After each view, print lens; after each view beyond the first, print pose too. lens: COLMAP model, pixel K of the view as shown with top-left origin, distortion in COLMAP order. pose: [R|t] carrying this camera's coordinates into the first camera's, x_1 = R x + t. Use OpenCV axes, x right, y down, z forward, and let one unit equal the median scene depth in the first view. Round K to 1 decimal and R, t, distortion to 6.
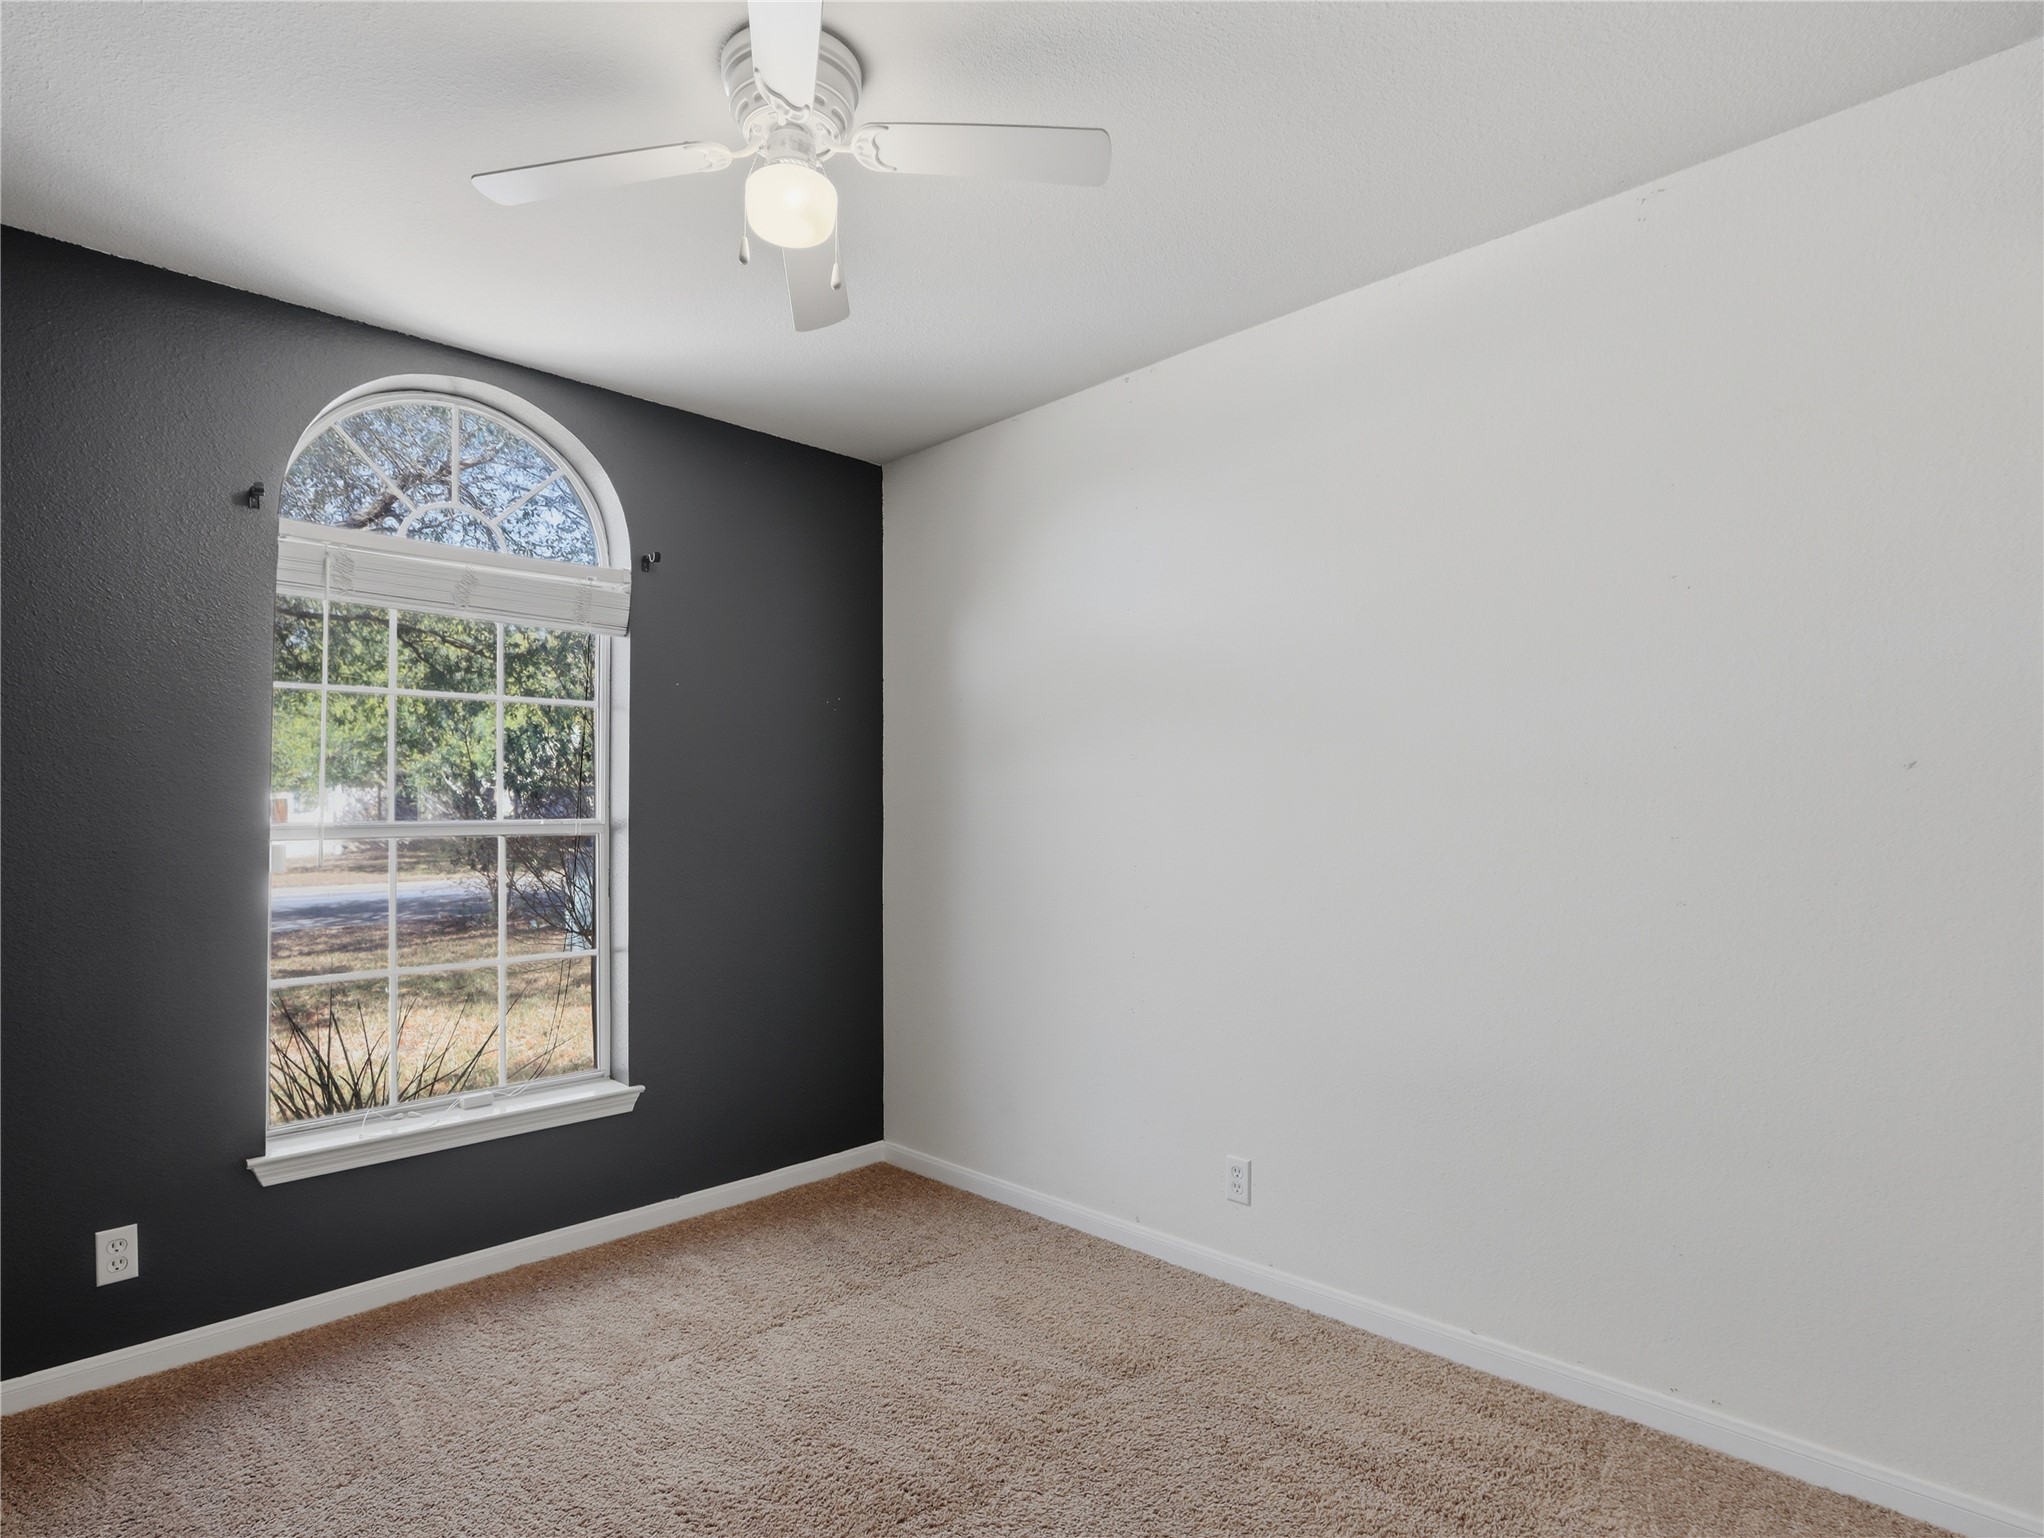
lens RADIAL K [[1051.5, 0, 1029.0], [0, 1051.5, 772.1], [0, 0, 1]] dist [-0.064533, 0.029527]
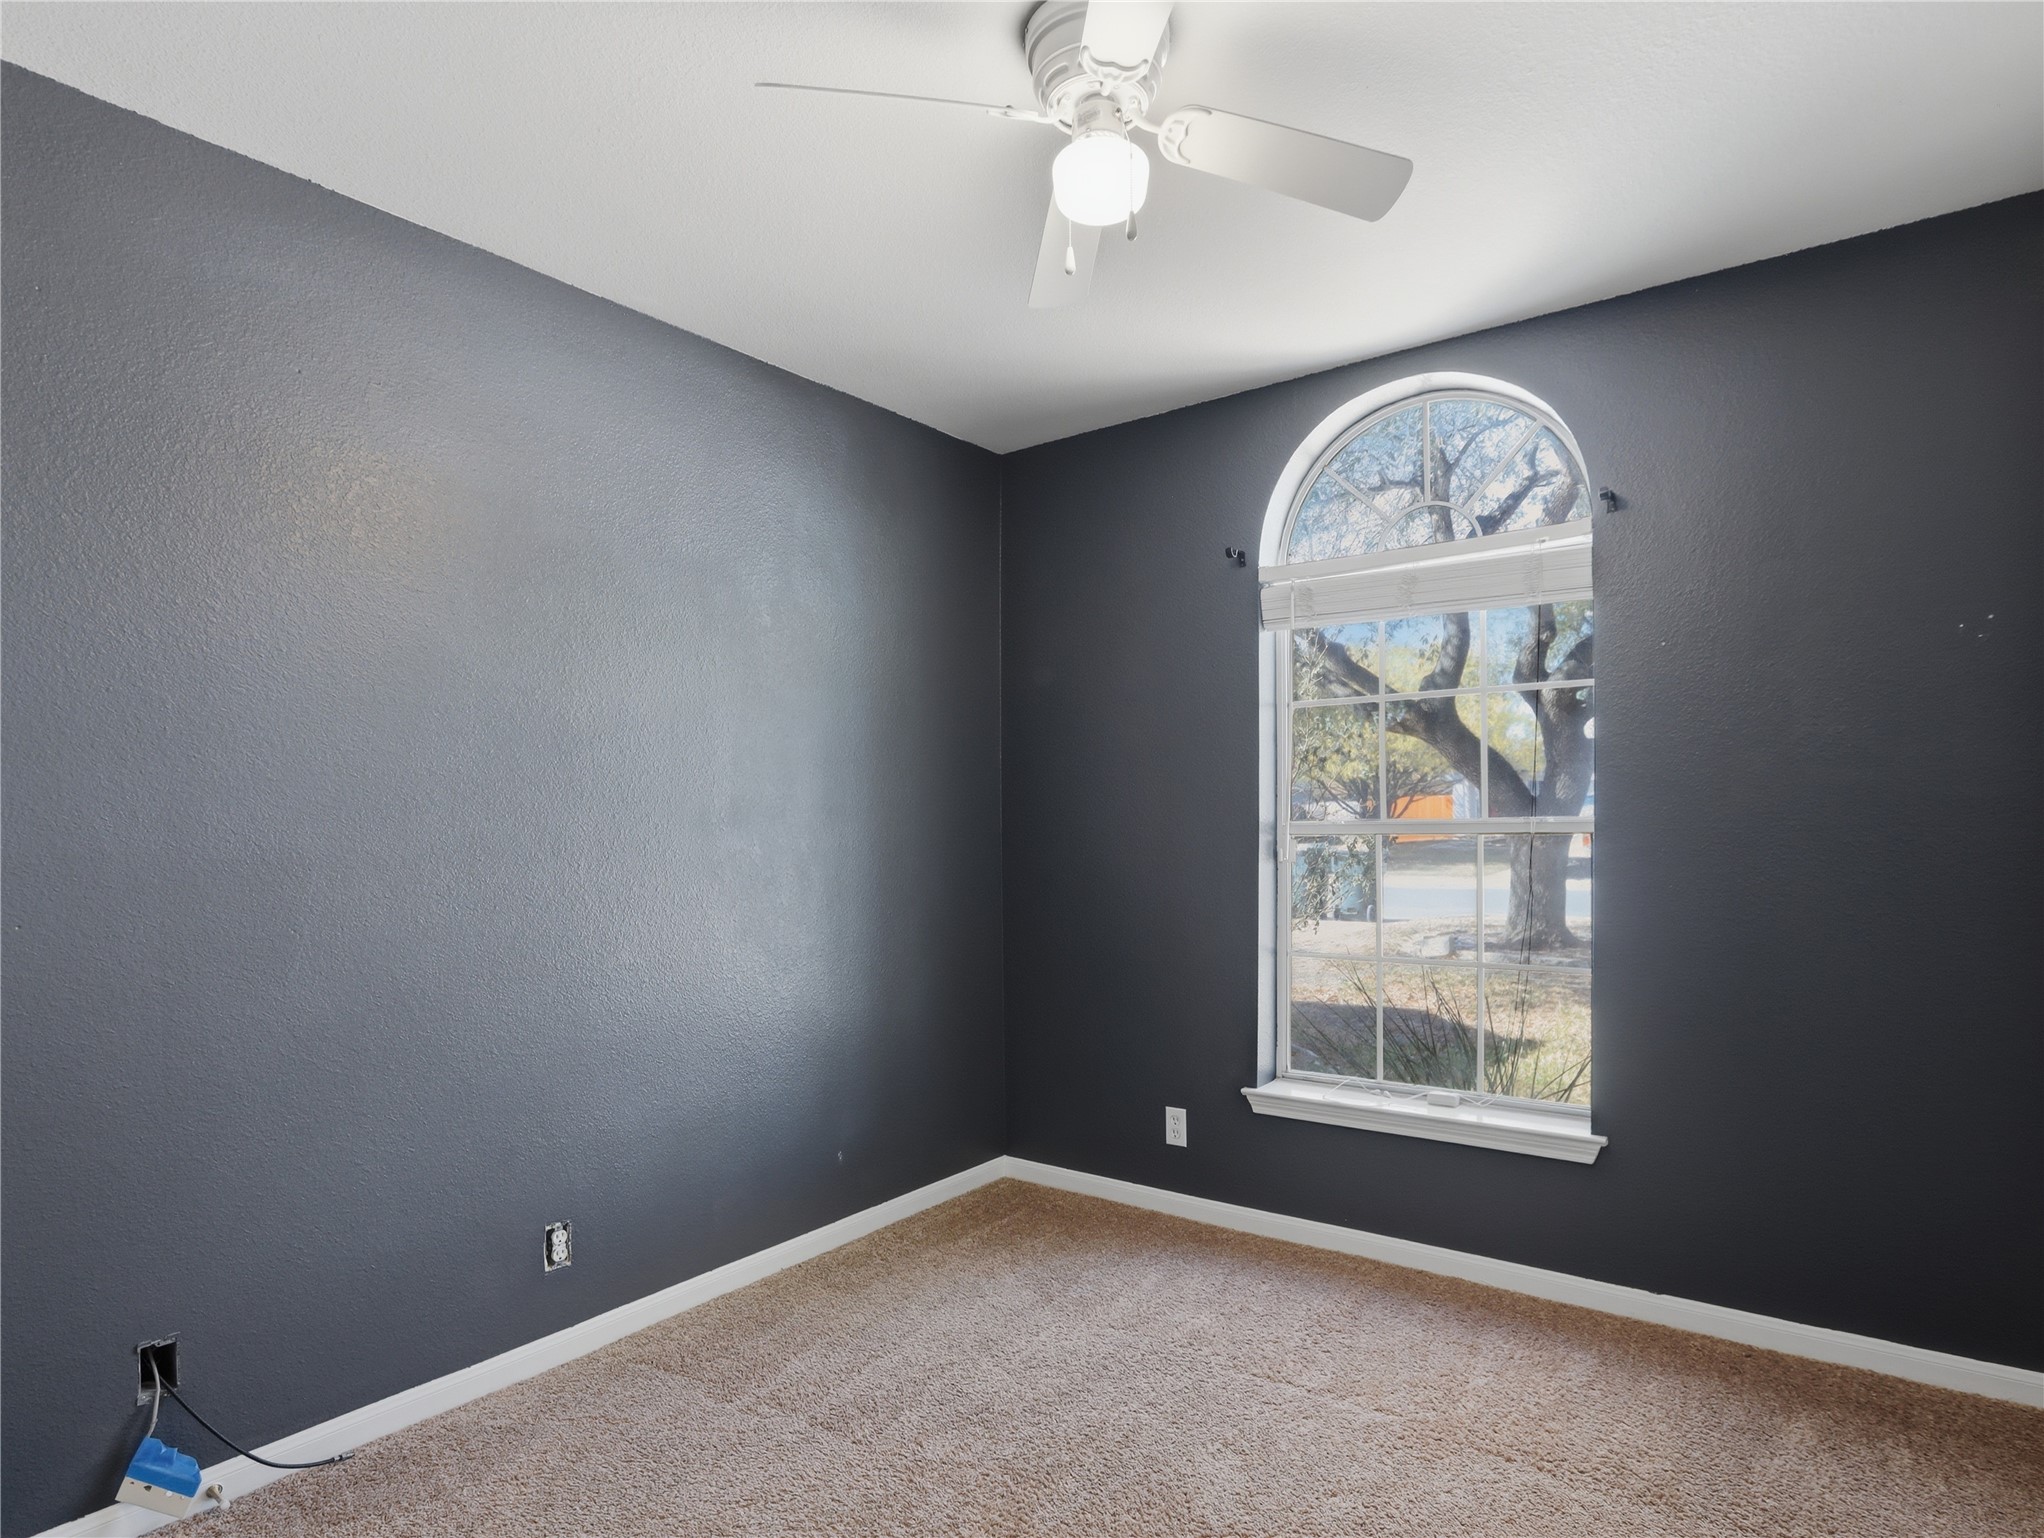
lens RADIAL K [[1091.2, 0, 1021.7], [0, 1091.2, 820.9], [0, 0, 1]] dist [-0.060094, 0.000160]
pose [[0.130950, 0.005271, -0.991375, 0.519656], [0.049315, 0.998713, 0.011824, 0.020341], [0.990162, -0.050438, 0.130522, 0.556459]]
